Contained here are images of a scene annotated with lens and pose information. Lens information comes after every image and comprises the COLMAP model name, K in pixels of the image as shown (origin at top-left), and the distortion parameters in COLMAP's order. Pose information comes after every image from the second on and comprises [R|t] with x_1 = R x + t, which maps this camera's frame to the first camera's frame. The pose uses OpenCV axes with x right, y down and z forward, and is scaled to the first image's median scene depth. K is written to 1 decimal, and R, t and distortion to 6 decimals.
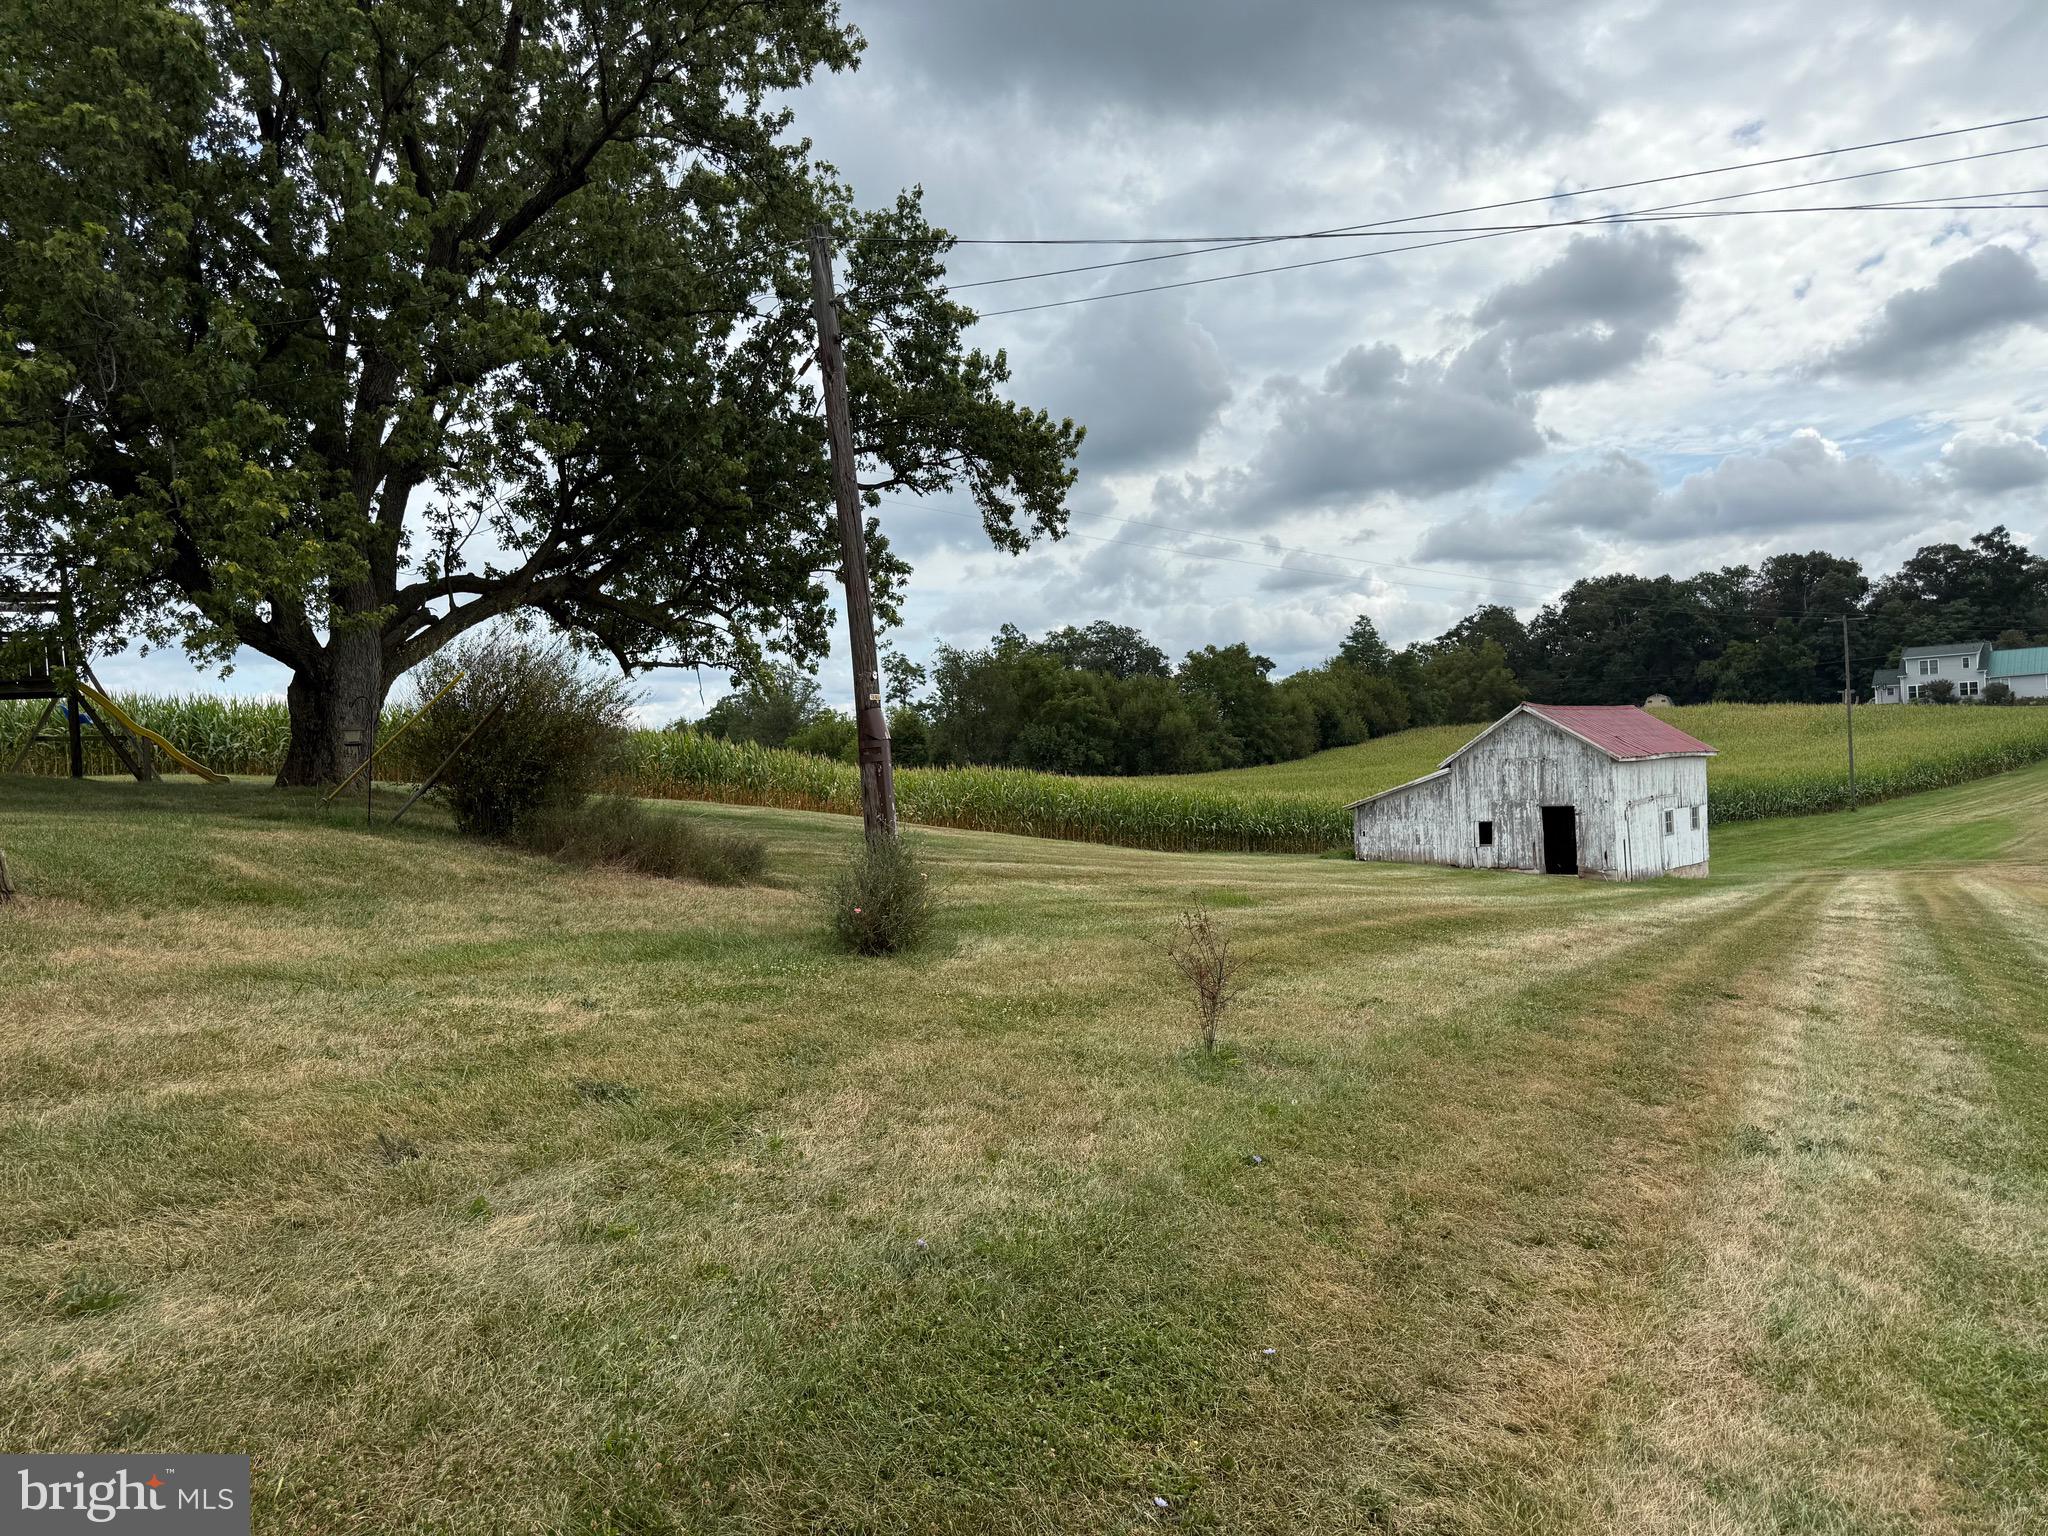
lens RADIAL K [[1451.2, 0, 1016.8], [0, 1451.2, 770.0], [0, 0, 1]] dist [0.035444, -0.030467]
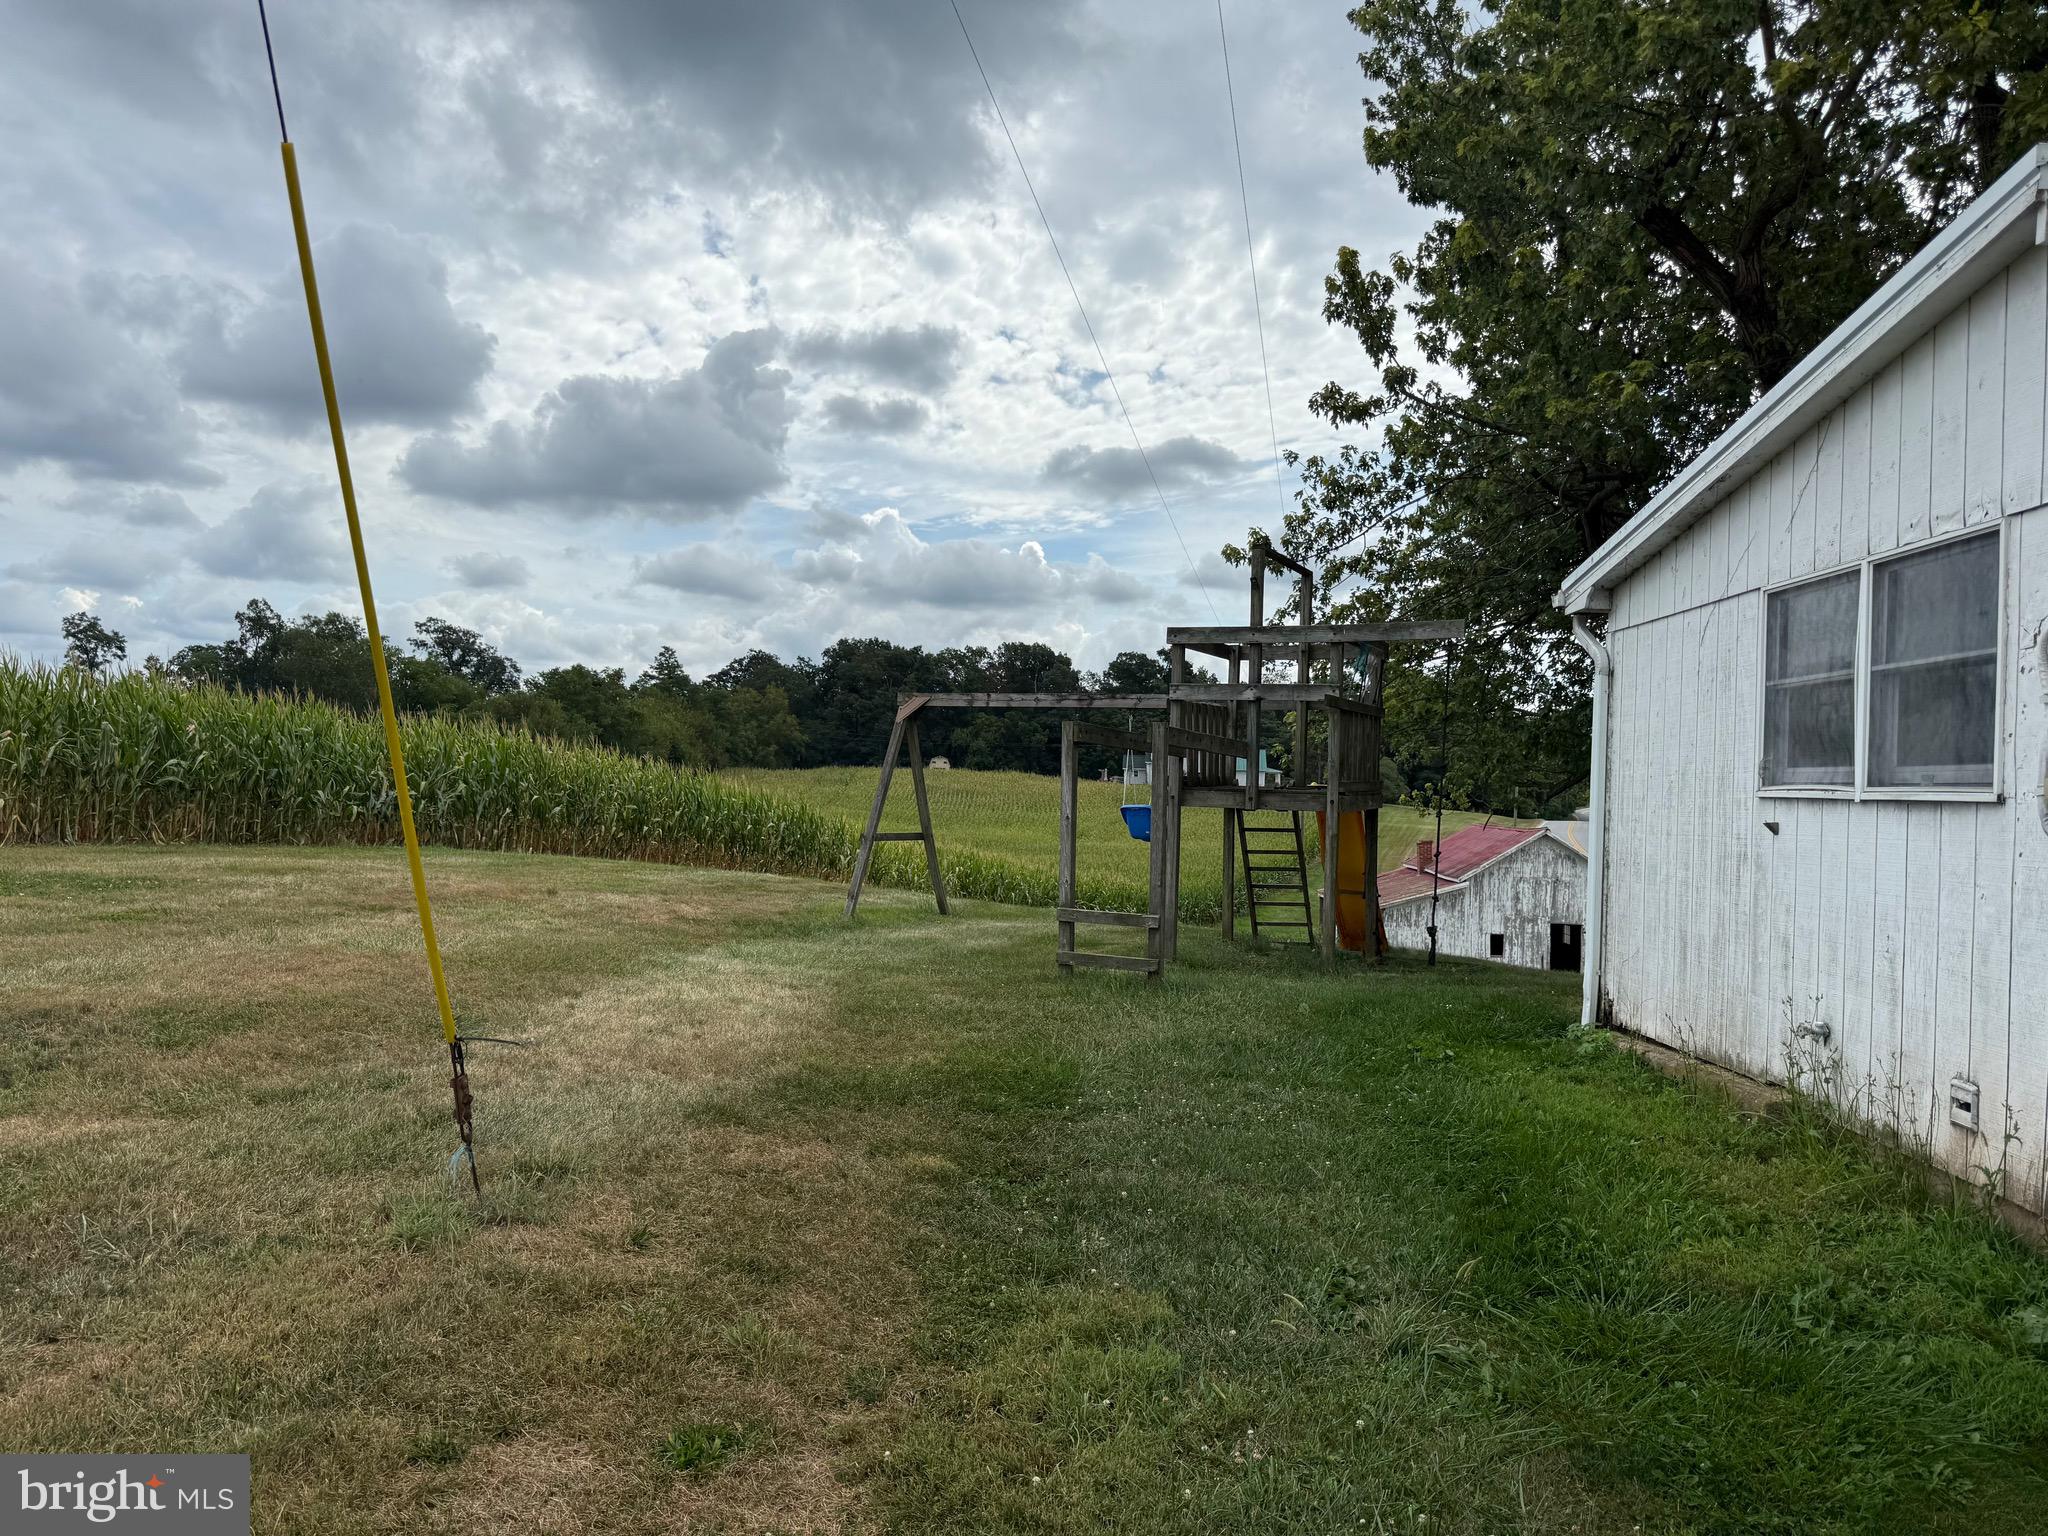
lens RADIAL K [[1451.2, 0, 1021.9], [0, 1451.2, 767.5], [0, 0, 1]] dist [0.035444, -0.030467]
pose [[0.817648, 0.083544, 0.569625, -0.577050], [-0.073513, 0.996467, -0.040624, -0.017236], [-0.571006, -0.008659, 0.820900, 0.315466]]
